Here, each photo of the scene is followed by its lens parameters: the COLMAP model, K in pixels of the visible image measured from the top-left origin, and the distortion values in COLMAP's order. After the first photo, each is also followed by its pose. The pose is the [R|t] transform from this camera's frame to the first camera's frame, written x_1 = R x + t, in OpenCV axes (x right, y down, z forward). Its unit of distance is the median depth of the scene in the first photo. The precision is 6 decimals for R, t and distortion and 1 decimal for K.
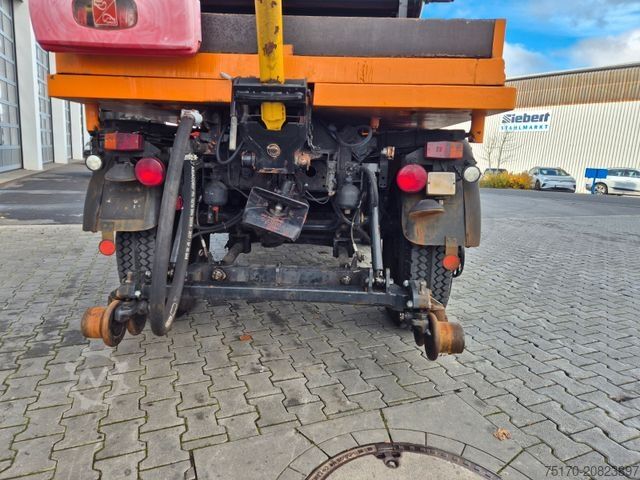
lens RADIAL K [[424.7, 0, 314.3], [0, 424.7, 236.8], [0, 0, 1]] dist [0.072425, -0.058688]
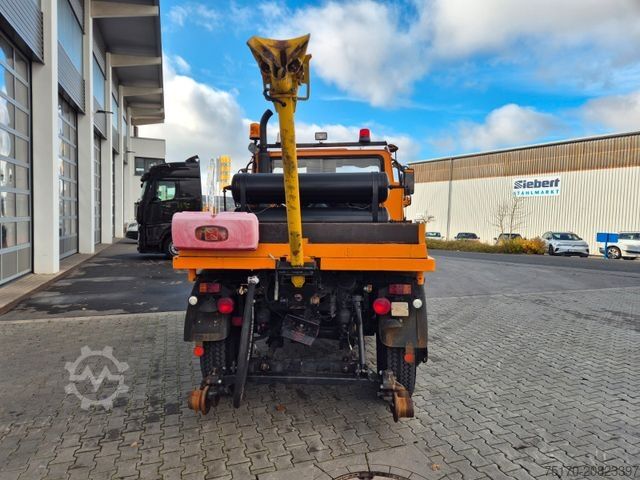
lens RADIAL K [[424.7, 0, 312.0], [0, 424.7, 242.4], [0, 0, 1]] dist [0.072425, -0.058688]
pose [[0.997892, -0.030550, -0.057255, 0.059735], [0.022886, 0.991246, -0.130029, -0.170202], [0.060726, 0.128444, 0.989856, -0.668655]]
